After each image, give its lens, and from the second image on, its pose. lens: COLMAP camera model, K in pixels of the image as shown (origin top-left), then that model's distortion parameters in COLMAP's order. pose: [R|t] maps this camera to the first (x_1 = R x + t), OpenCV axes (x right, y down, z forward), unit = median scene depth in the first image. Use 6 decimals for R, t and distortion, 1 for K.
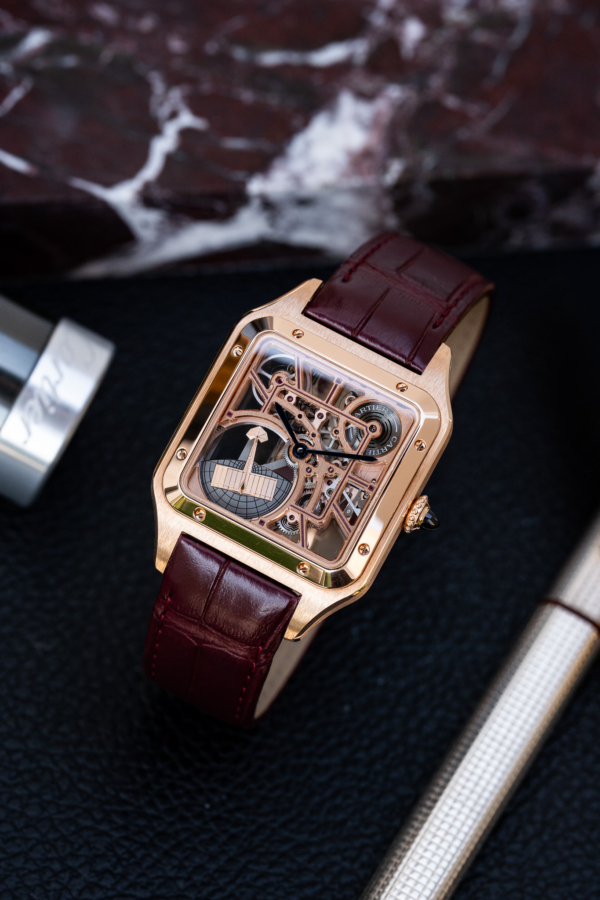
lens RADIAL K [[4437.9, 0, 274.7], [0, 4437.9, 449.4], [0, 0, 1]] dist [0.834492, 135.463324]
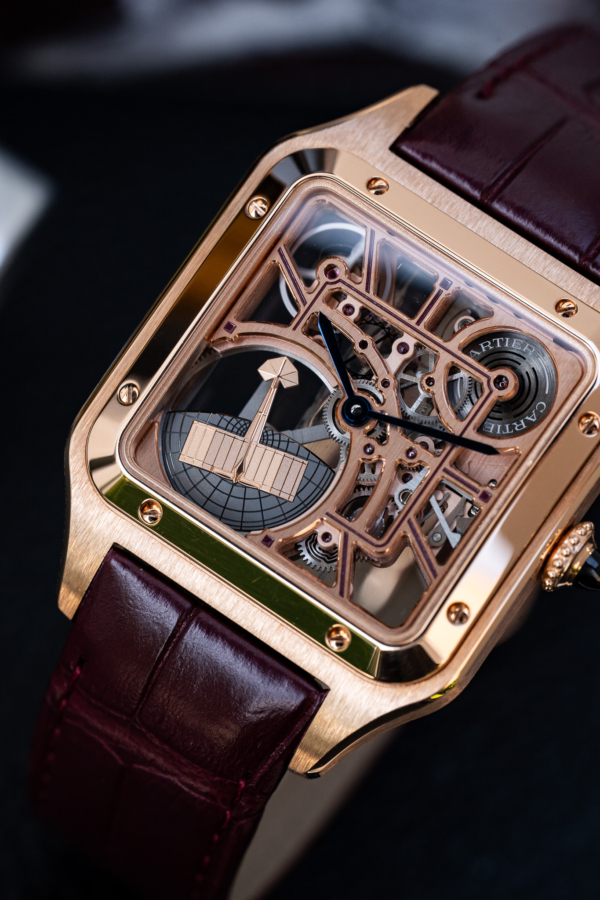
lens RADIAL K [[4984.0, 0, 300.0], [0, 4984.0, 450.0], [0, 0, 1]] dist [2.076810, -8.722236]
pose [[0.993814, 0.103781, -0.039542, 0.022630], [-0.104098, 0.994549, -0.006024, 0.009033], [0.038701, 0.010103, 0.999200, 0.417299]]
